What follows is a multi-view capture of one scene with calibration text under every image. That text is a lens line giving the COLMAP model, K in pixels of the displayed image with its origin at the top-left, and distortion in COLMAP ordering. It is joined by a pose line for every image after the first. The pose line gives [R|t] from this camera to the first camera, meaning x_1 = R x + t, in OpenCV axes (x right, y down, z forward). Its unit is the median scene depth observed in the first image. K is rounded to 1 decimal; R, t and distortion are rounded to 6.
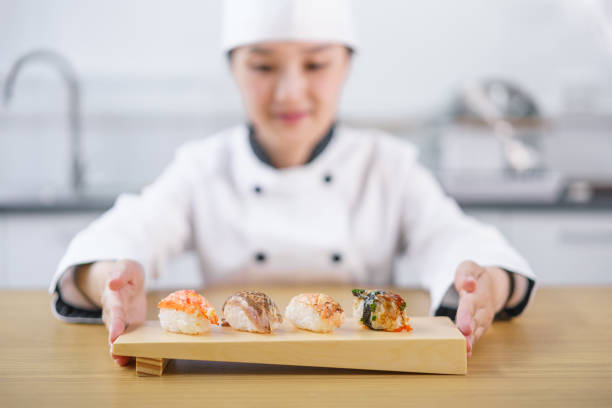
lens RADIAL K [[891.1, 0, 292.2], [0, 891.1, 204.2], [0, 0, 1]] dist [-0.030148, -0.023890]
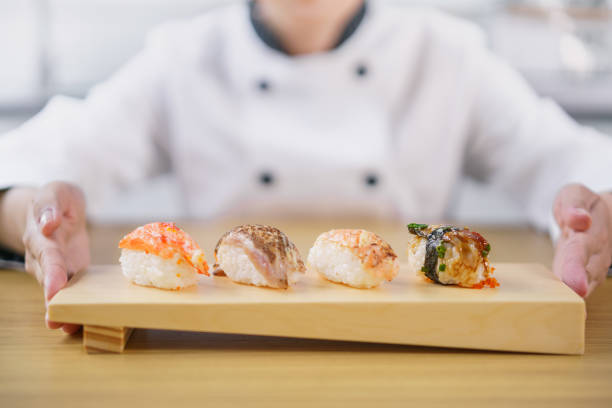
lens RADIAL K [[915.5, 0, 306.0], [0, 915.5, 204.0], [0, 0, 1]] dist [-0.016402, -0.076391]
pose [[0.999652, 0.010735, 0.024097, -0.027589], [-0.012602, 0.996819, 0.078697, 0.027396], [-0.023175, -0.078974, 0.996607, 0.320218]]
